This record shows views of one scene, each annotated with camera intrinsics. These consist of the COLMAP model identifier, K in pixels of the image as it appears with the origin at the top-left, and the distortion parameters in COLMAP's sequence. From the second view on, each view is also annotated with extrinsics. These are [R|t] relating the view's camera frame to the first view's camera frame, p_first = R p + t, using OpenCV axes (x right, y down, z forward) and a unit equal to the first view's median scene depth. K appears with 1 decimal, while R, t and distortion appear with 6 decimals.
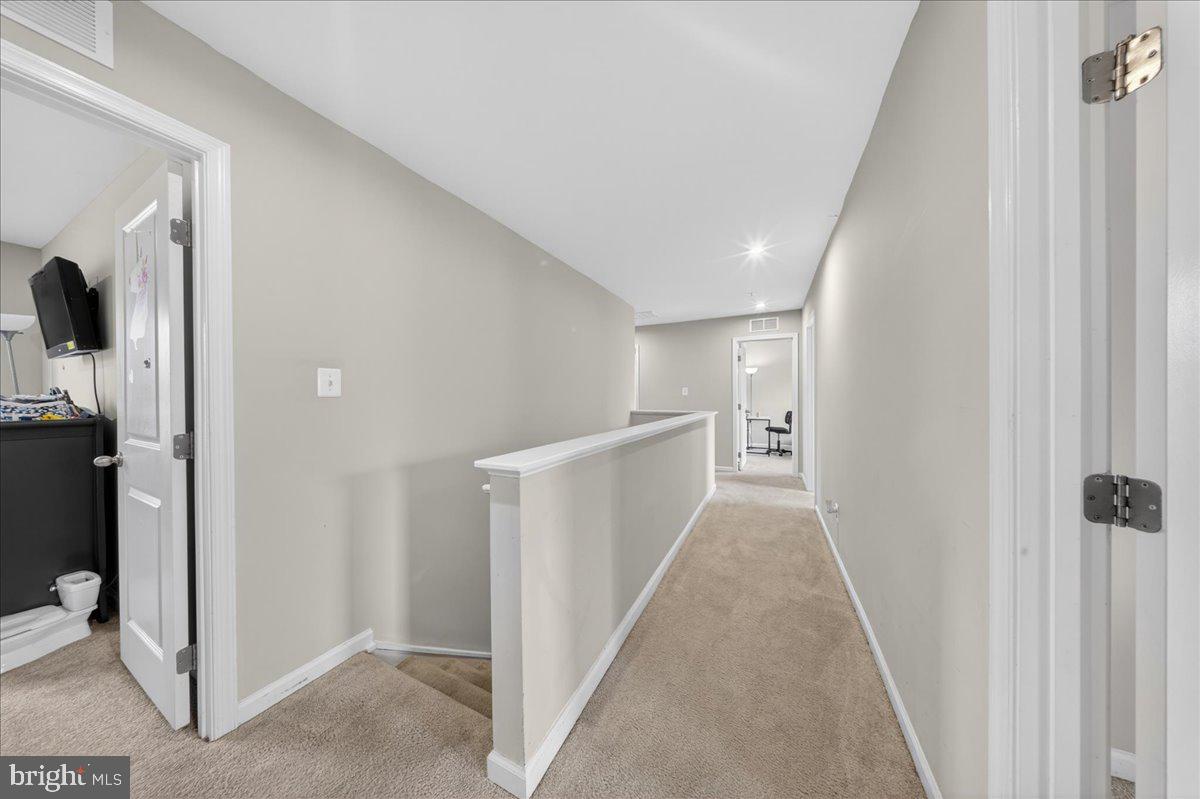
lens RADIAL K [[346.5, 0, 603.4], [0, 346.5, 395.2], [0, 0, 1]] dist [-0.000209, 0.000115]
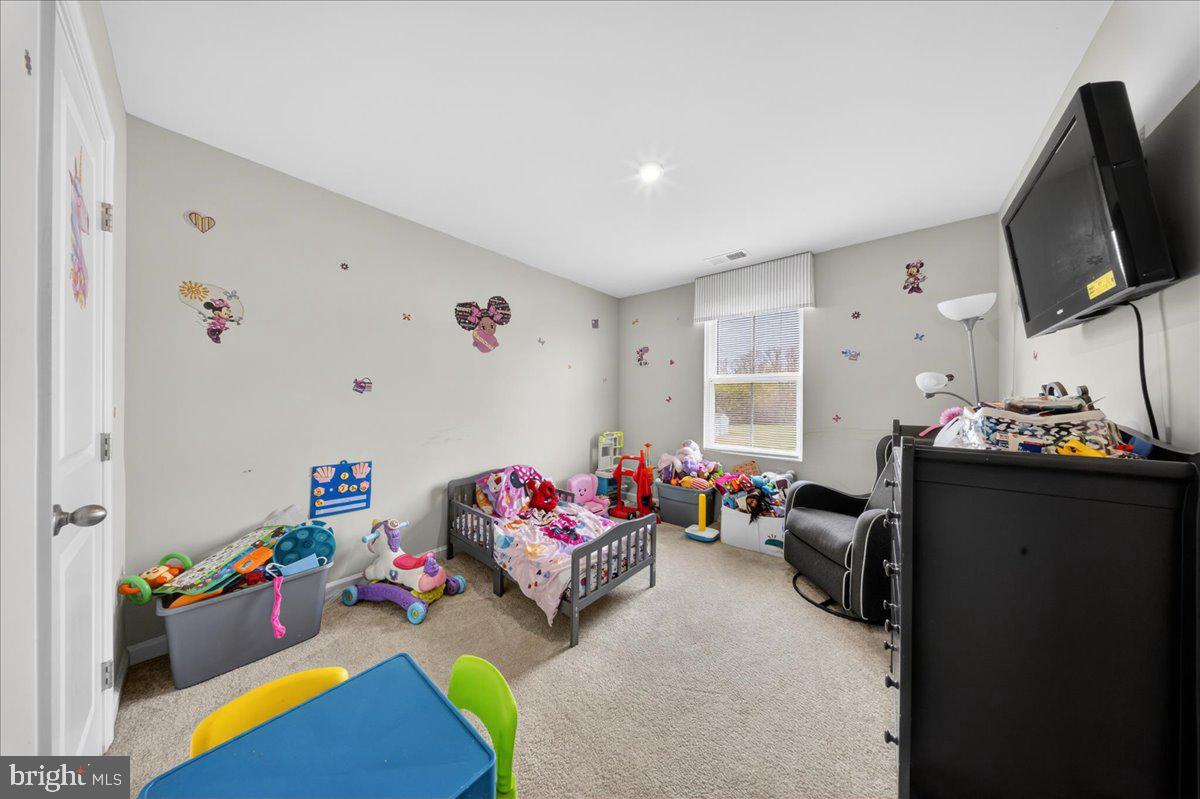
lens RADIAL K [[346.5, 0, 606.5], [0, 346.5, 395.9], [0, 0, 1]] dist [-0.000209, 0.000115]
pose [[-0.248692, 0.003827, -0.968575, -1.057181], [-0.007288, 0.999956, 0.005822, 0.000062], [0.968555, 0.008507, -0.248653, 0.555935]]
